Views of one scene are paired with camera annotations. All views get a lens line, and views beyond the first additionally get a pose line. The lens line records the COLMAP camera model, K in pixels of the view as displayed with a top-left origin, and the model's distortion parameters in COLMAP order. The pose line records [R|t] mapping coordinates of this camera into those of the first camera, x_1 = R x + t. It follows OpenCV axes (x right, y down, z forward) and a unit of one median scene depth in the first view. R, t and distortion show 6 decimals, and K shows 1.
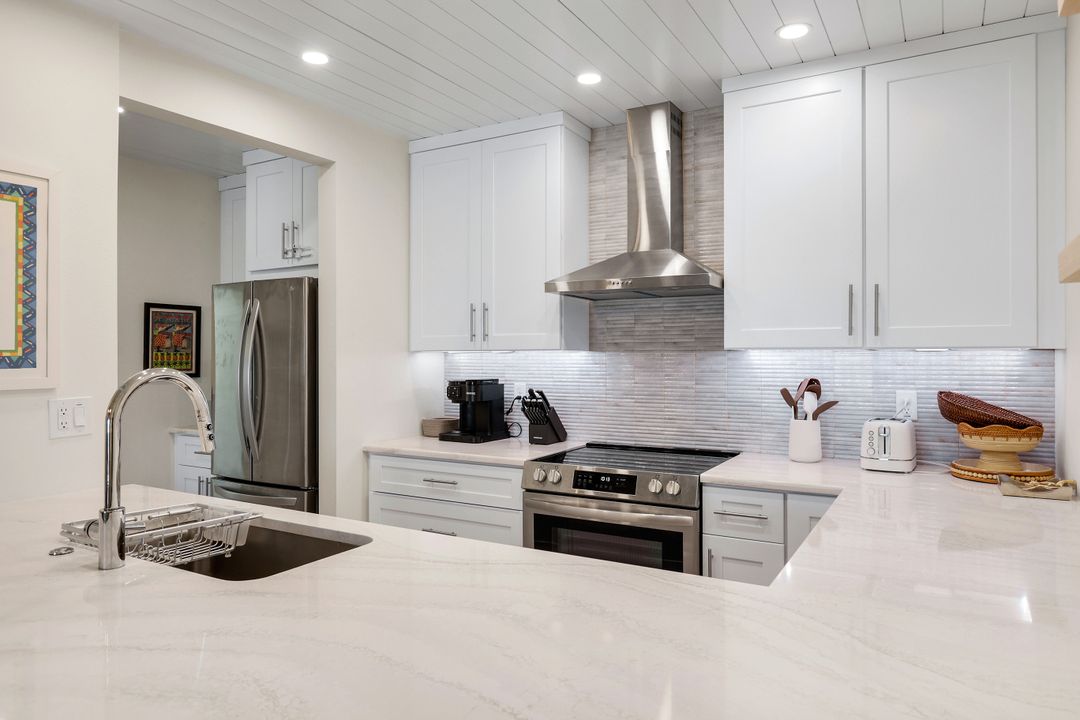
lens RADIAL K [[695.3, 0, 539.4], [0, 695.3, 355.9], [0, 0, 1]] dist [0.002430, 0.000042]
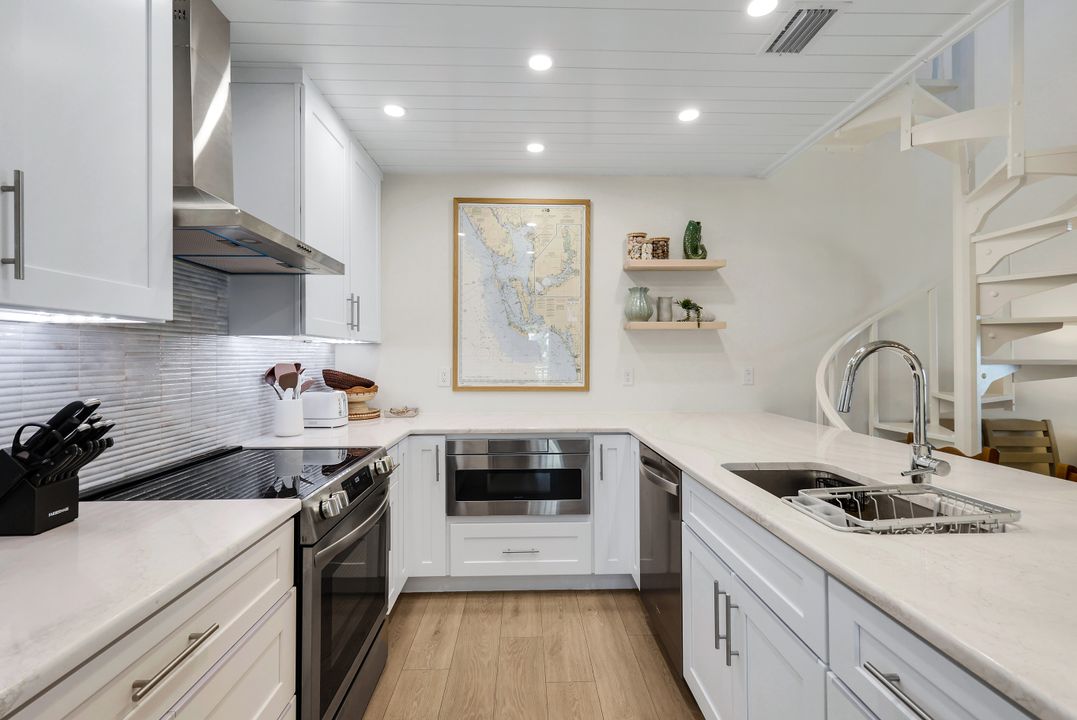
lens RADIAL K [[479.6, 0, 538.5], [0, 479.6, 360.0], [0, 0, 1]] dist [-0.001577, -0.000002]
pose [[-0.535414, -0.003975, 0.844580, -0.447934], [0.003408, 0.999971, 0.006867, 0.020215], [-0.844583, 0.006555, -0.535385, 0.950544]]
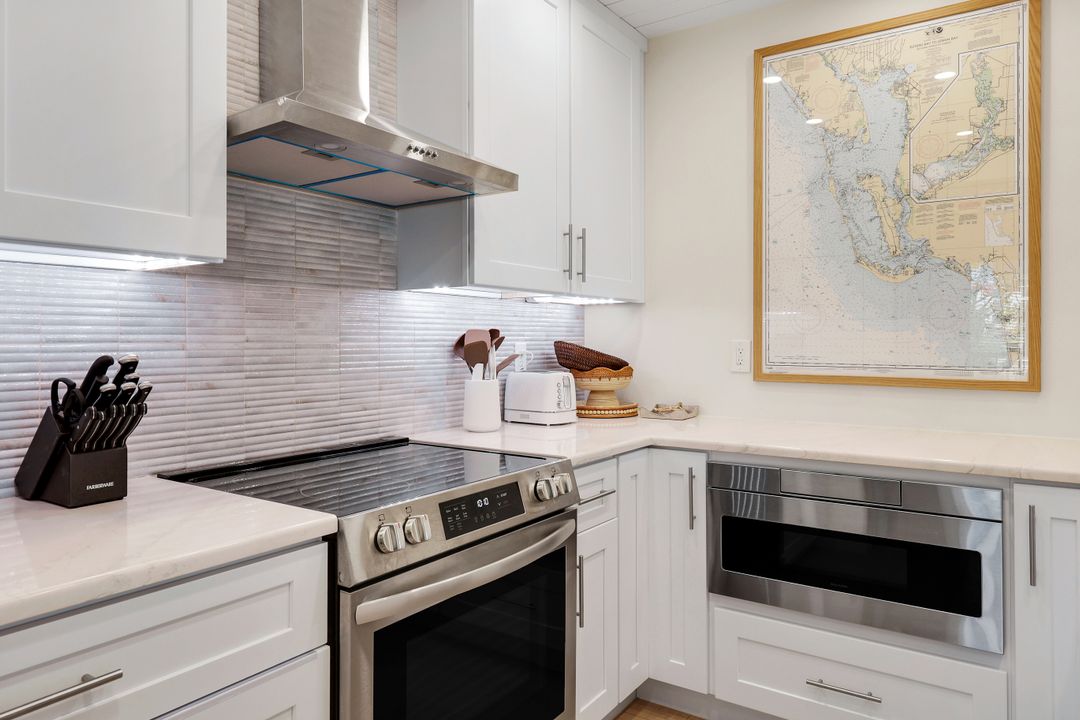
lens RADIAL K [[704.4, 0, 542.5], [0, 704.4, 339.4], [0, 0, 1]] dist [-0.003220, -0.002475]
pose [[0.075203, 0.002495, 0.997165, -0.385777], [0.002623, 0.999993, -0.002699, 0.041568], [-0.997165, 0.002818, 0.075196, 0.766100]]
